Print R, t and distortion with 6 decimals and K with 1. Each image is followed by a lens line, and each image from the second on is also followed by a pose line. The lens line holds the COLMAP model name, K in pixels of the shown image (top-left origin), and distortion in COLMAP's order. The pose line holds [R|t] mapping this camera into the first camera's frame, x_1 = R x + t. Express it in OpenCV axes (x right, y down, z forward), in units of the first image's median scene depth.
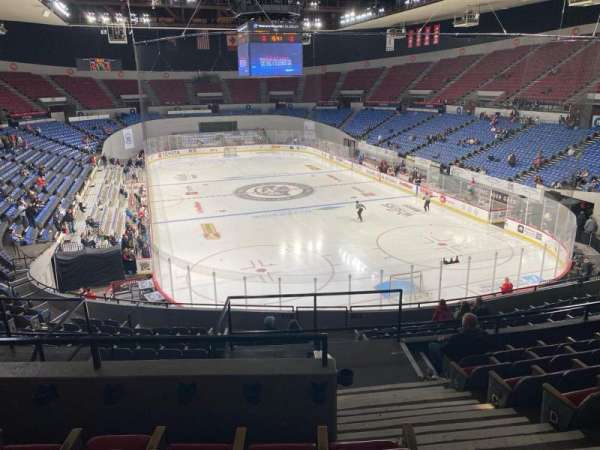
lens RADIAL K [[457.8, 0, 299.2], [0, 457.8, 223.8], [0, 0, 1]] dist [0.030365, -0.017969]
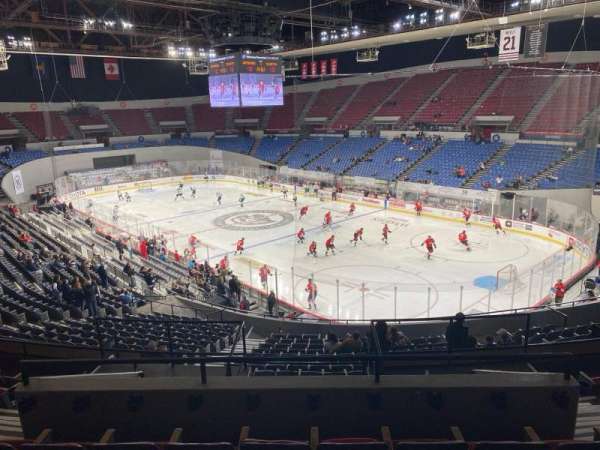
lens RADIAL K [[457.0, 0, 302.2], [0, 457.0, 221.9], [0, 0, 1]] dist [0.040958, -0.031253]
pose [[0.912795, -0.113675, 0.392279, -0.244571], [0.137661, 0.989914, -0.033465, -0.014209], [-0.384518, 0.084548, 0.919237, 0.037843]]
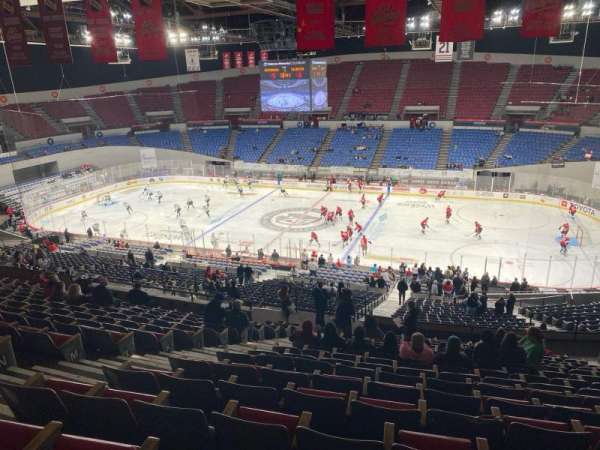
lens RADIAL K [[457.8, 0, 299.2], [0, 457.8, 223.8], [0, 0, 1]] dist [0.030365, -0.017969]
pose [[0.623676, -0.249443, 0.740815, -0.569530], [0.253541, 0.961034, 0.110143, -0.122441], [-0.739422, 0.119134, 0.662617, 0.231551]]
